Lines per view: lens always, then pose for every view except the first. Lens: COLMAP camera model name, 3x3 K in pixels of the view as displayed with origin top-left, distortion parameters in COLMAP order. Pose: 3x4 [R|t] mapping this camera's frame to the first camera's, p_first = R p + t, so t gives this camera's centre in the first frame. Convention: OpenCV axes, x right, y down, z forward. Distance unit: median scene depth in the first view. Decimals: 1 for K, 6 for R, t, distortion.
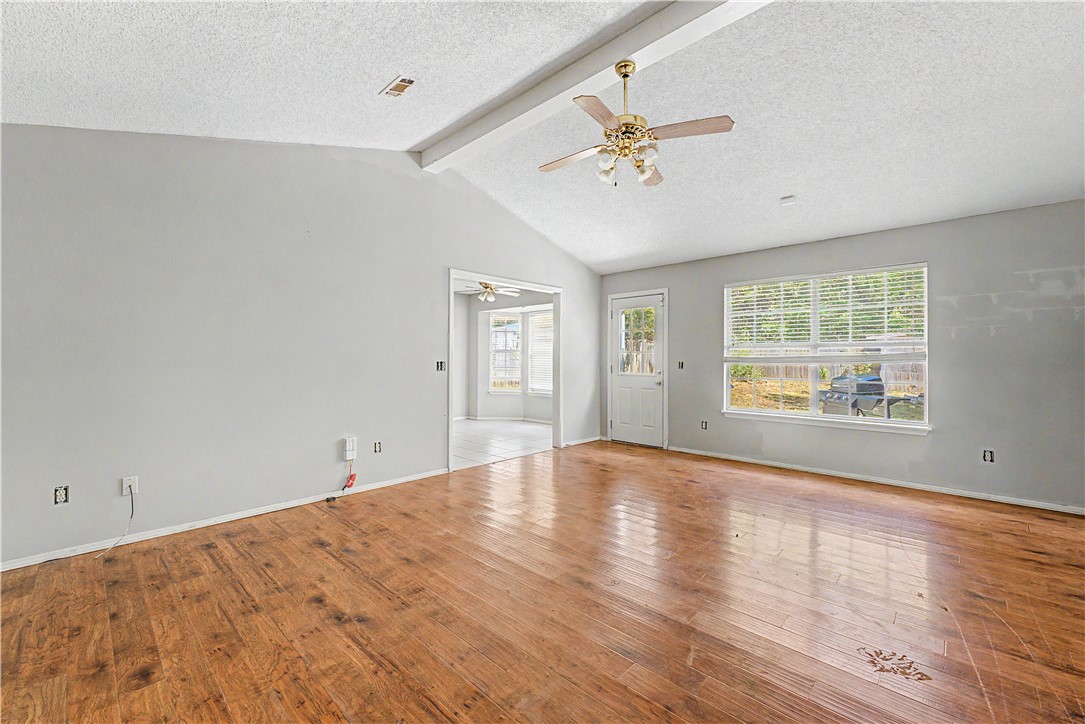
lens RADIAL K [[439.6, 0, 541.0], [0, 439.6, 356.2], [0, 0, 1]] dist [0.001061, 0.000243]
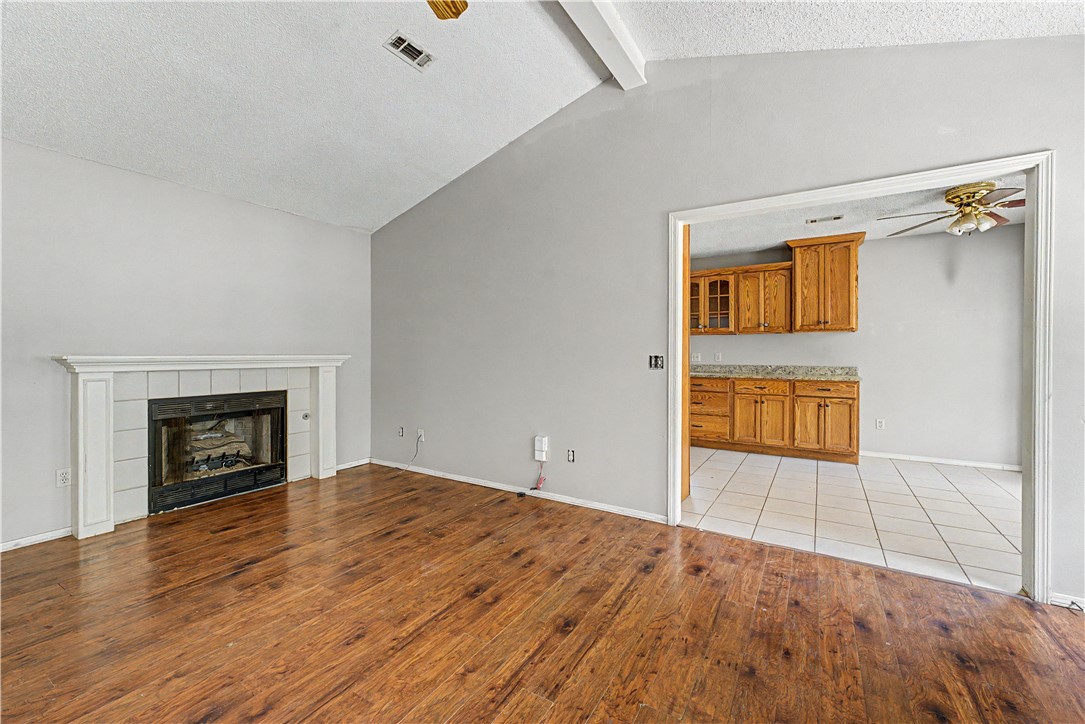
lens RADIAL K [[439.6, 0, 545.8], [0, 439.6, 356.2], [0, 0, 1]] dist [0.001061, 0.000243]
pose [[0.203056, 0.005068, -0.979154, 0.454449], [0.005525, 0.999965, 0.006321, 0.009419], [0.979152, -0.006693, 0.203021, 0.791253]]
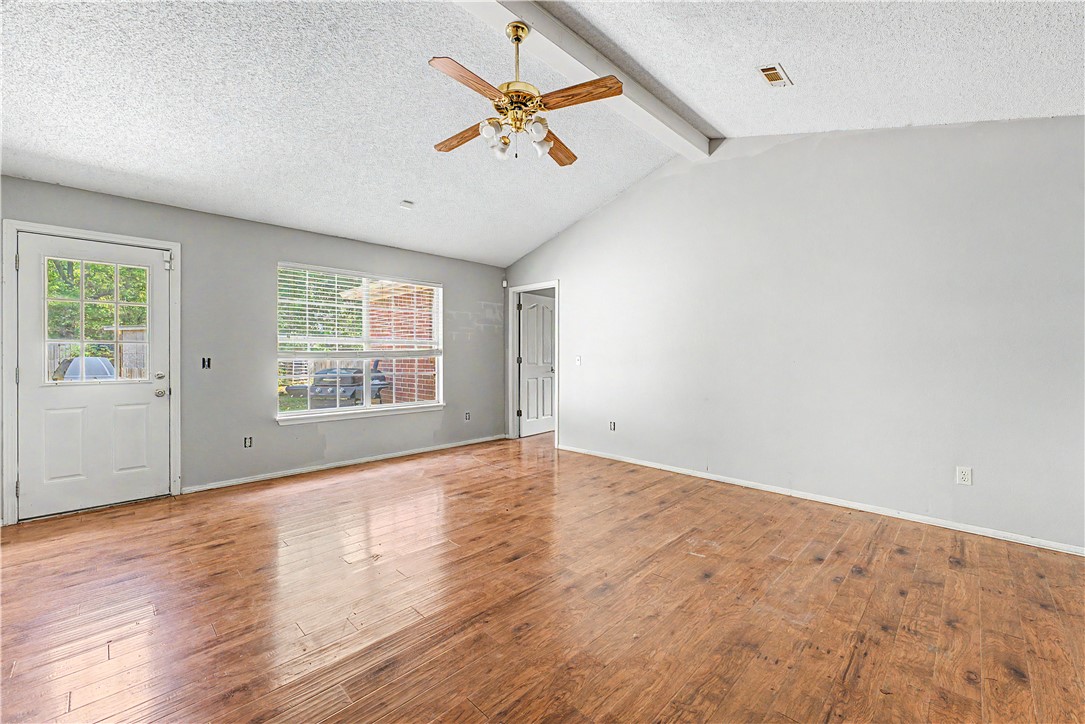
lens RADIAL K [[439.6, 0, 546.5], [0, 439.6, 357.8], [0, 0, 1]] dist [0.001061, 0.000243]
pose [[0.017828, -0.006413, 0.999821, -0.507112], [-0.006495, 0.999958, 0.006530, 0.006311], [-0.999820, -0.006610, 0.017785, 0.655062]]
